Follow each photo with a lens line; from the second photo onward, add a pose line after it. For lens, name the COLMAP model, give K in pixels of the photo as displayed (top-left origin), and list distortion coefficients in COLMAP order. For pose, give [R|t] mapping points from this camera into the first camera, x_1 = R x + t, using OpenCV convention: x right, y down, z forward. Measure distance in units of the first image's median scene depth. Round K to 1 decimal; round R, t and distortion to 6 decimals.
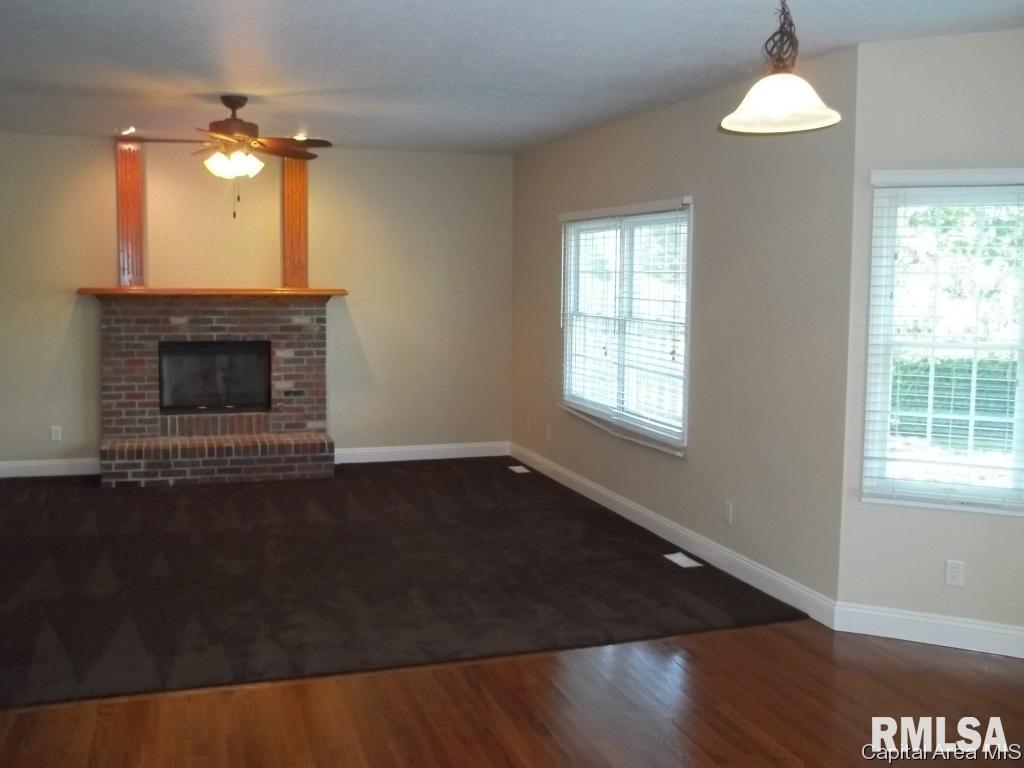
lens RADIAL K [[1008.9, 0, 509.1], [0, 1008.9, 385.3], [0, 0, 1]] dist [-0.041425, 0.000000]
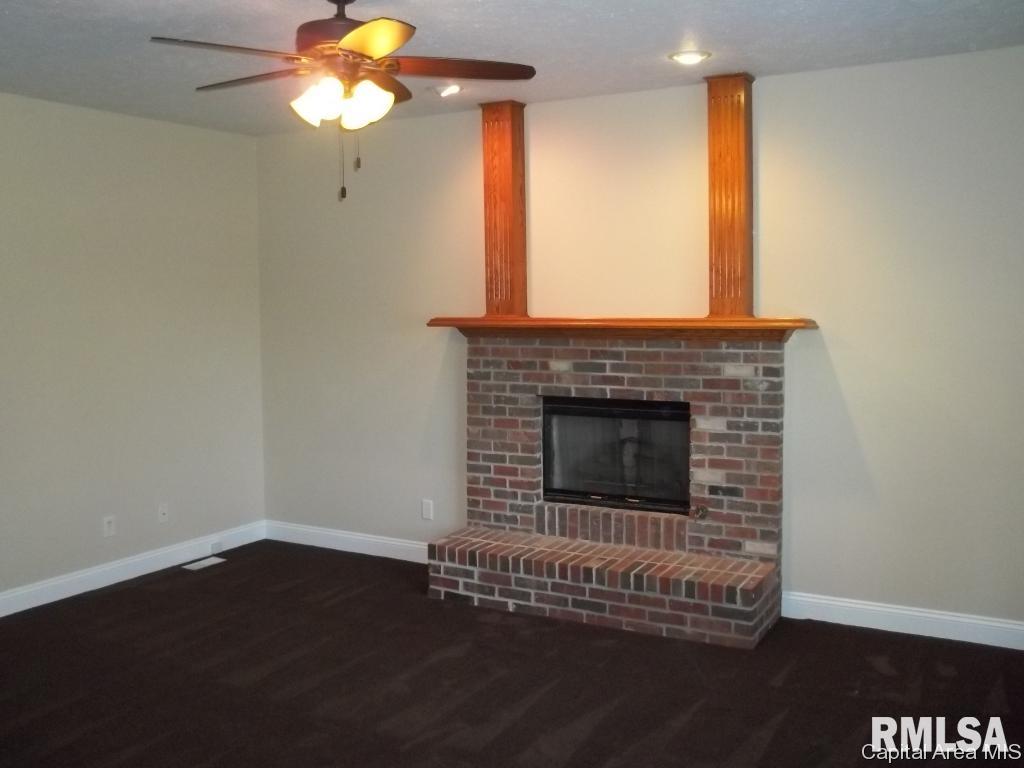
lens RADIAL K [[1008.9, 0, 520.3], [0, 1008.9, 381.9], [0, 0, 1]] dist [-0.041425, 0.000000]
pose [[0.665537, 0.044072, -0.745063, 0.151479], [-0.060134, 0.998176, 0.005328, -0.053446], [0.743938, 0.041258, 0.666973, 0.509710]]
